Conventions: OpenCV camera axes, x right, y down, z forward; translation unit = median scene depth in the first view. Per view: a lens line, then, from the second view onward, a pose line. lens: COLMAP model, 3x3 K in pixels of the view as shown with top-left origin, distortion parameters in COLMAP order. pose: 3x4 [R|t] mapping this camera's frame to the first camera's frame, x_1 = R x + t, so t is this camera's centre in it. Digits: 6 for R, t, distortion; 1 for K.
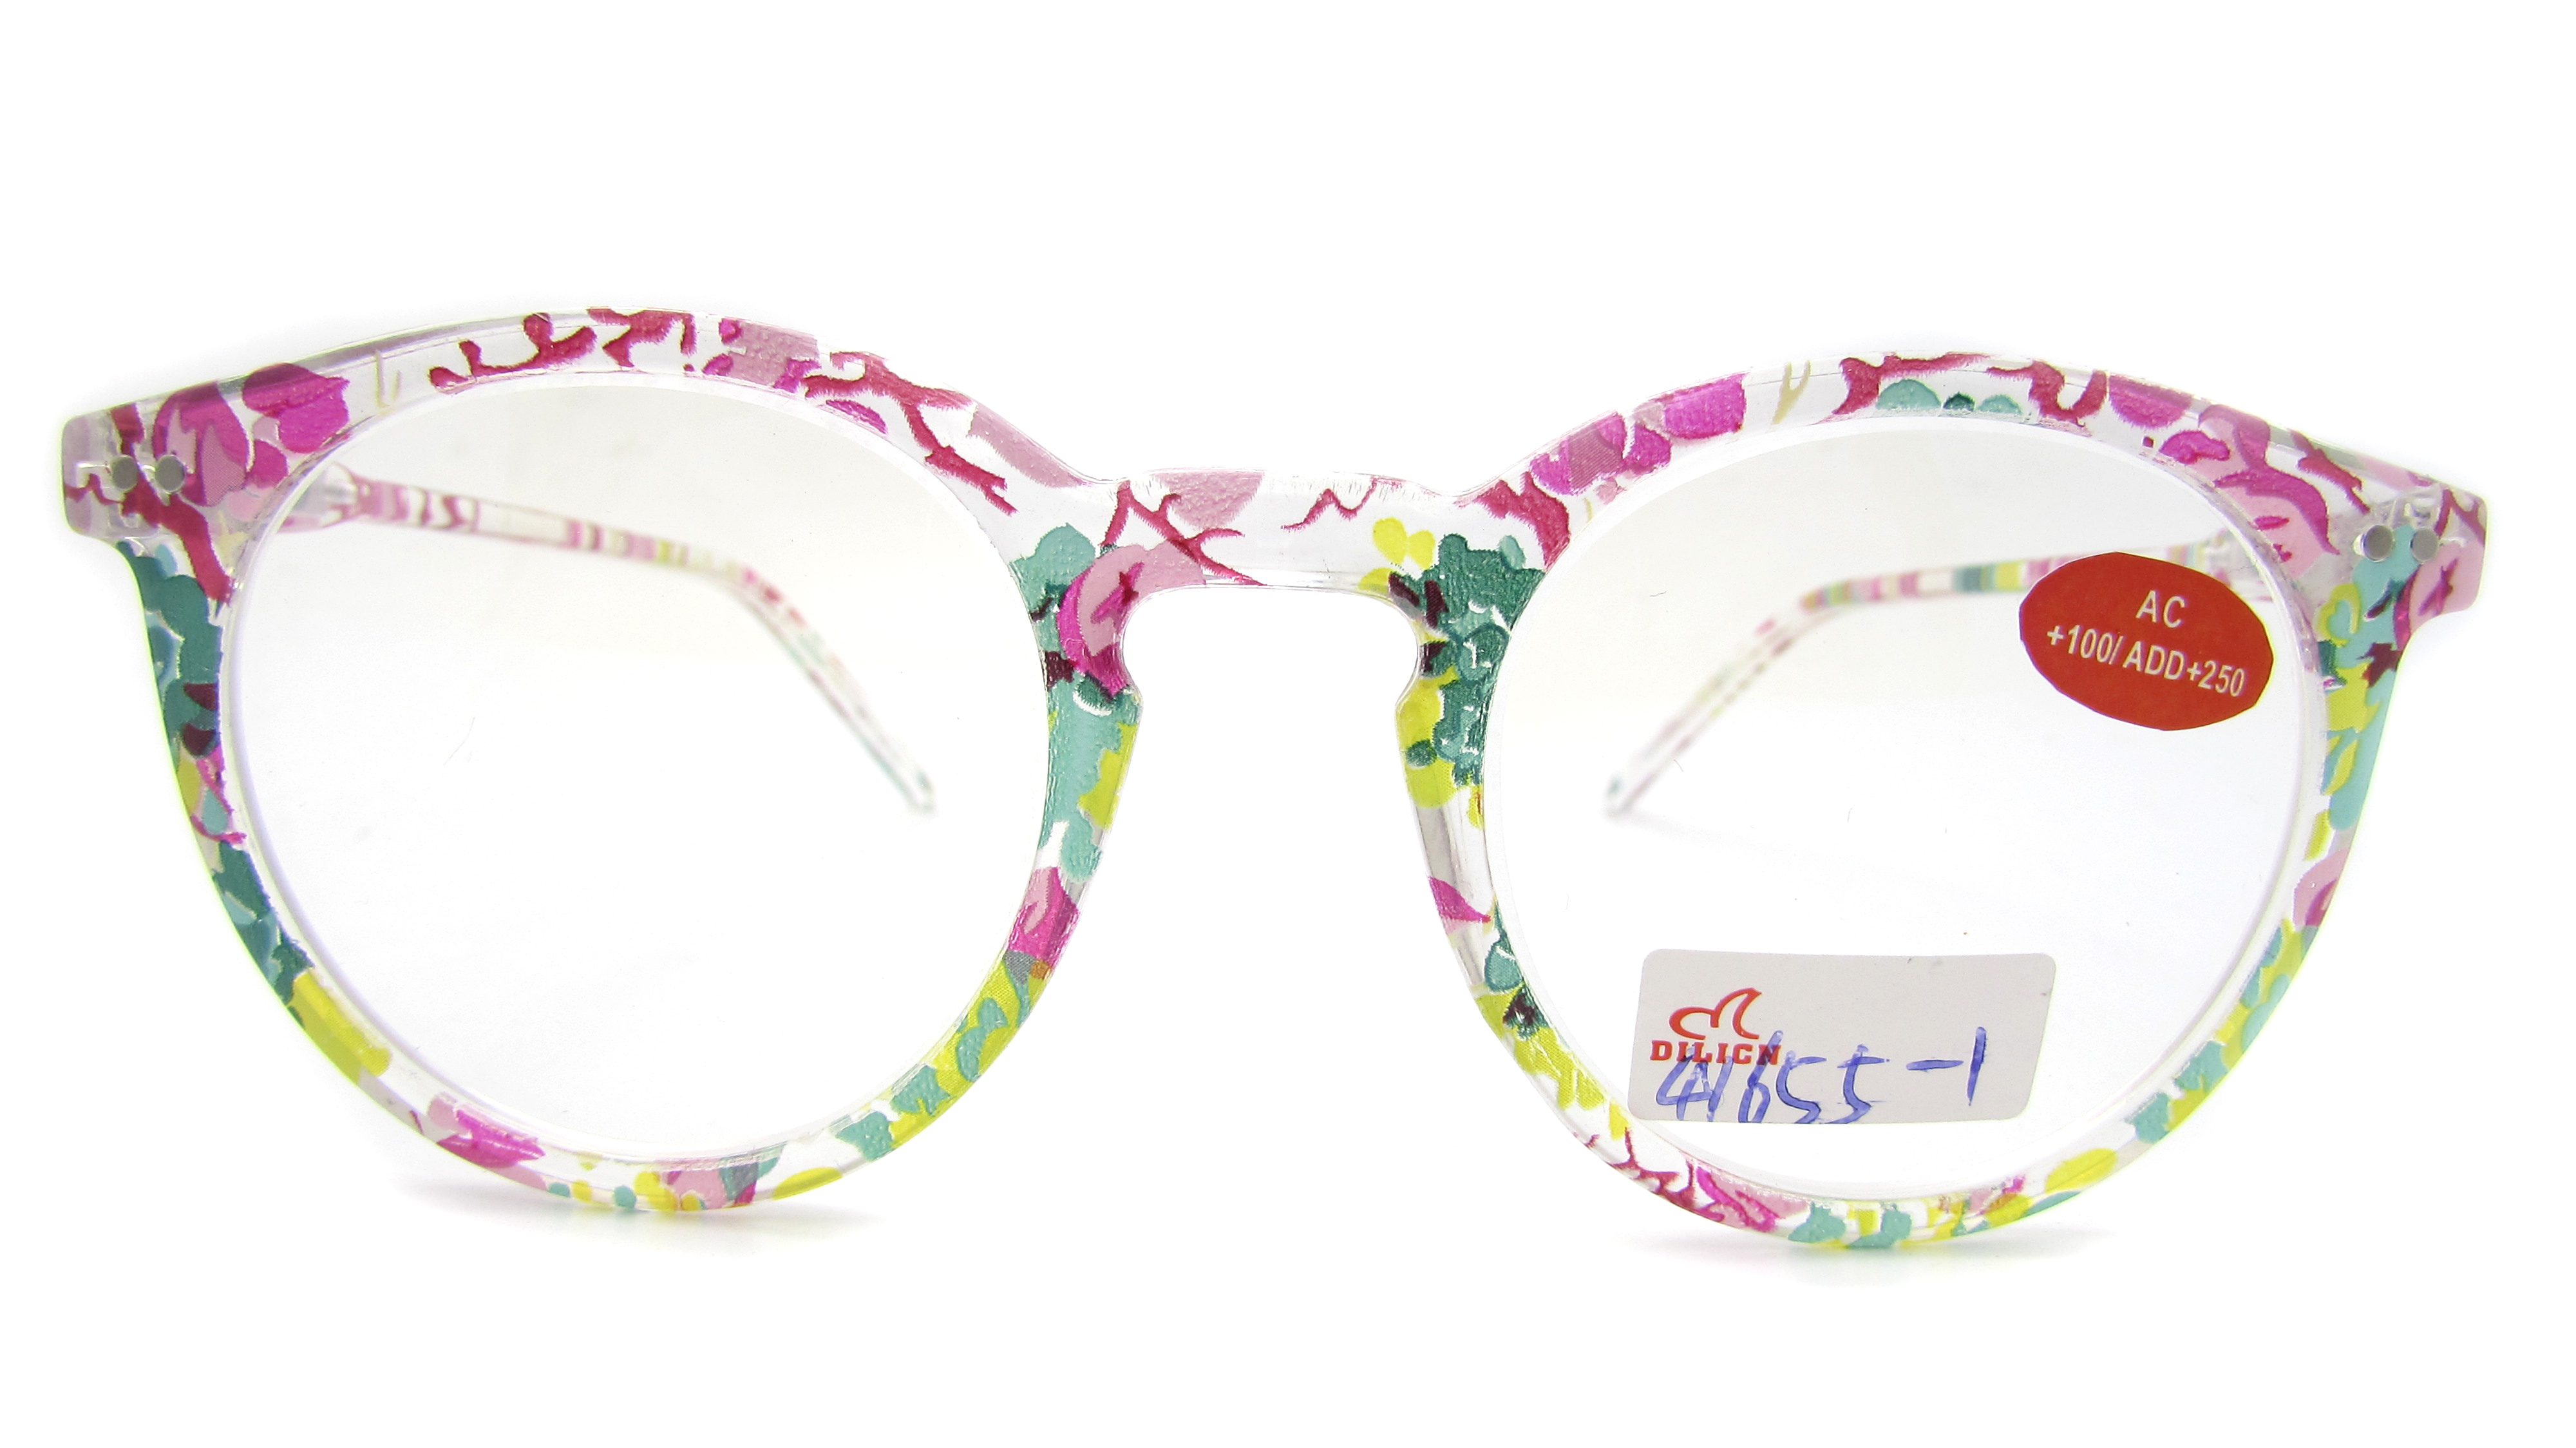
lens RADIAL K [[1827.7, 0, 1288.0], [0, 1827.7, 724.0], [0, 0, 1]] dist [0.004214, 0.003073]
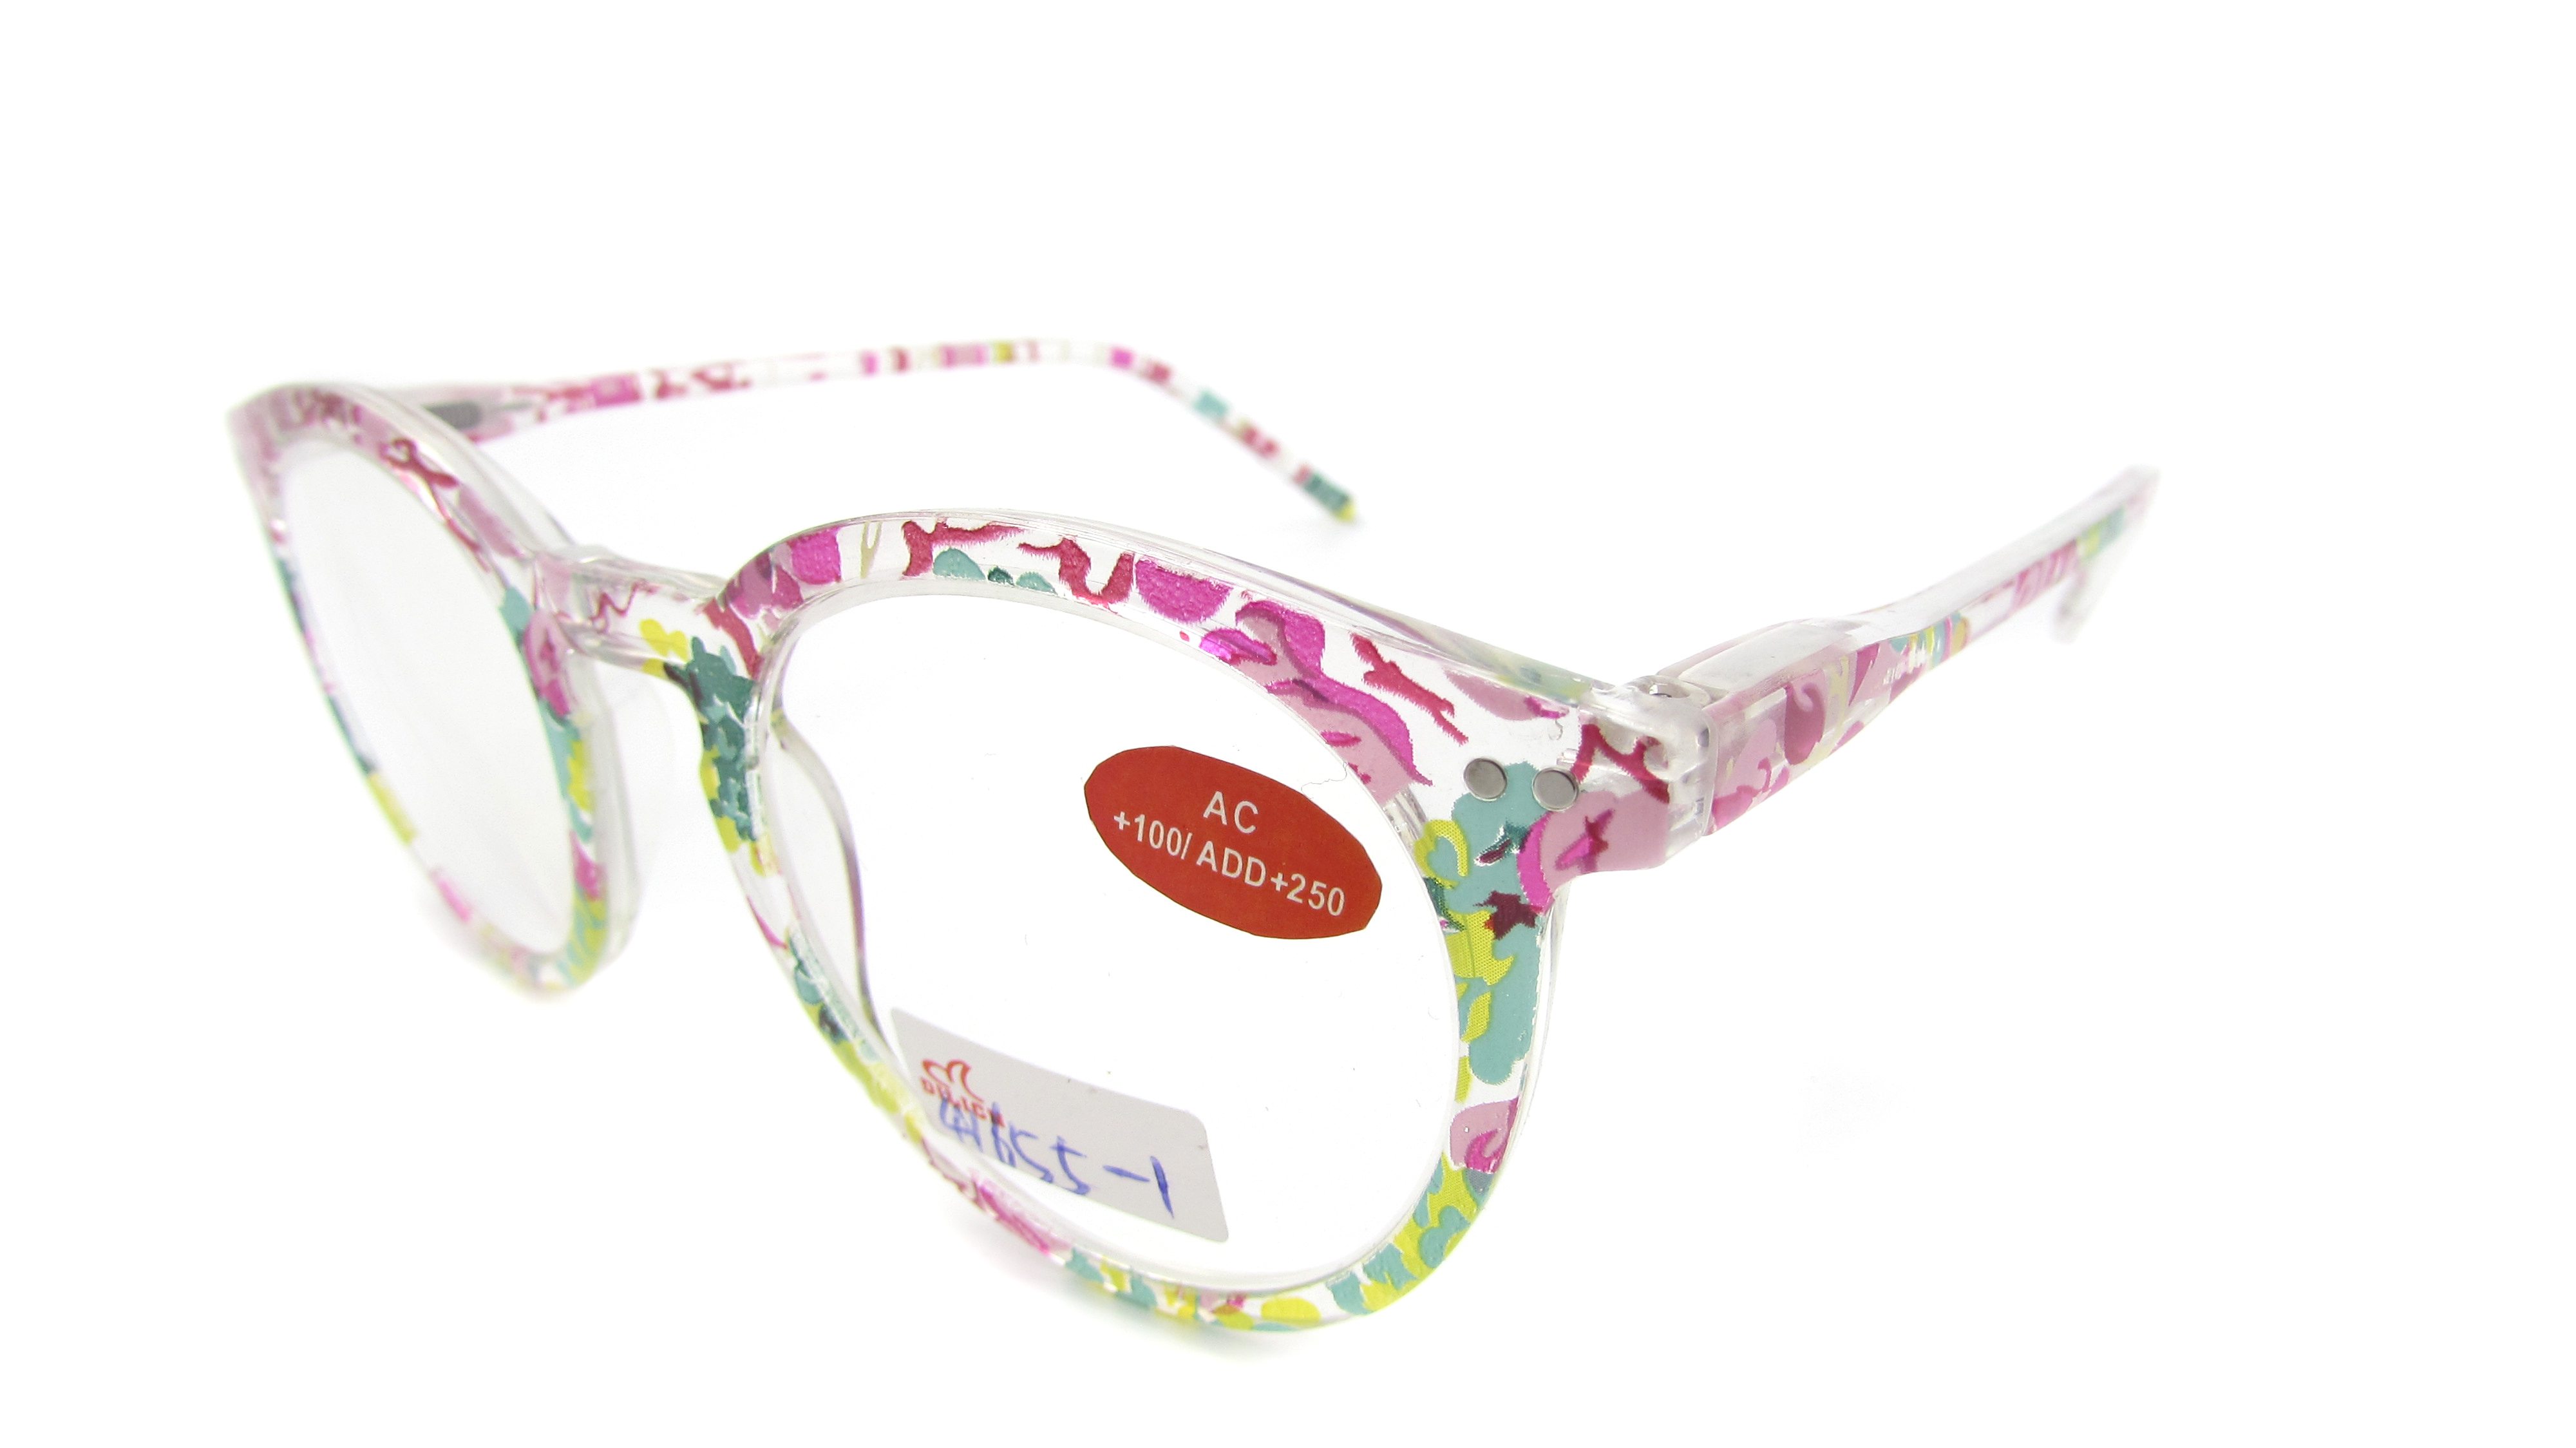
lens RADIAL K [[1827.7, 0, 1288.0], [0, 1827.7, 724.0], [0, 0, 1]] dist [0.004214, 0.003073]
pose [[0.761713, 0.178291, -0.622901, 1.053167], [0.007870, 0.958777, 0.284050, -0.359612], [0.647867, -0.221267, 0.728910, 0.378407]]
